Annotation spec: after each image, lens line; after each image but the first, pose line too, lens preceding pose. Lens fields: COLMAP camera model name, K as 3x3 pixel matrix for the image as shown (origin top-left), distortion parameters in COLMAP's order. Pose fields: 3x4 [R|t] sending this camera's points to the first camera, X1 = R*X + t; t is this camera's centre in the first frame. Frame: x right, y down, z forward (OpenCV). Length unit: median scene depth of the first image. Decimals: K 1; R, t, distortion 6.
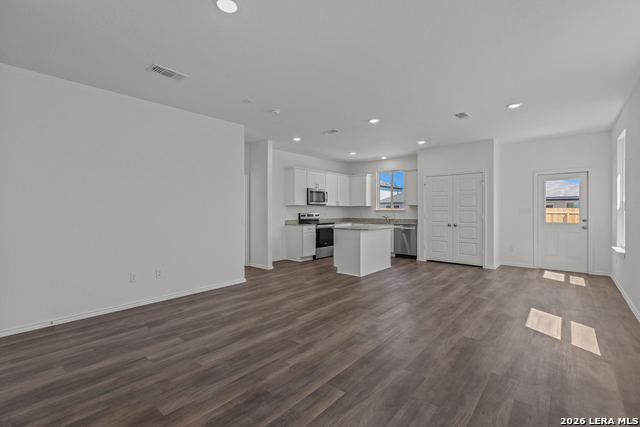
lens RADIAL K [[288.3, 0, 320.0], [0, 288.3, 213.5], [0, 0, 1]] dist [-0.022592, 0.000649]
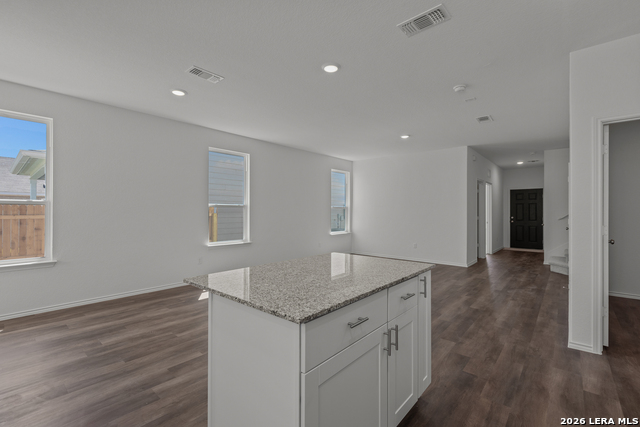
lens RADIAL K [[288.3, 0, 320.0], [0, 288.3, 213.5], [0, 0, 1]] dist [-0.022592, 0.000649]
pose [[-0.999970, 0.001885, 0.007502, 0.337819], [0.001982, 0.999914, 0.012977, -0.022227], [-0.007477, 0.012992, -0.999888, 2.692104]]
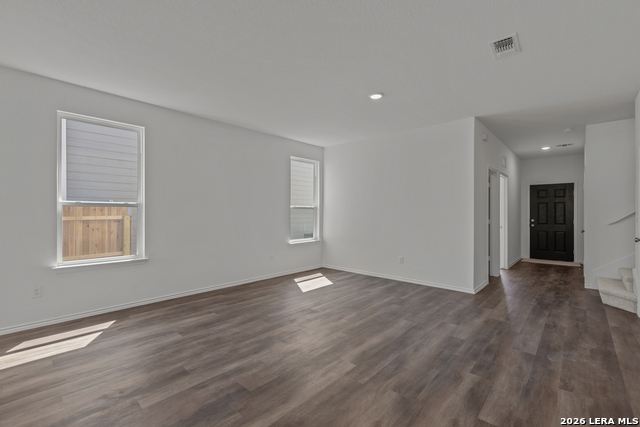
lens RADIAL K [[288.3, 0, 320.0], [0, 288.3, 213.5], [0, 0, 1]] dist [-0.022592, 0.000649]
pose [[-0.999599, 0.000765, 0.028322, -0.017767], [0.001051, 0.999948, 0.010105, -0.018623], [-0.028313, 0.010130, -0.999548, 1.988209]]
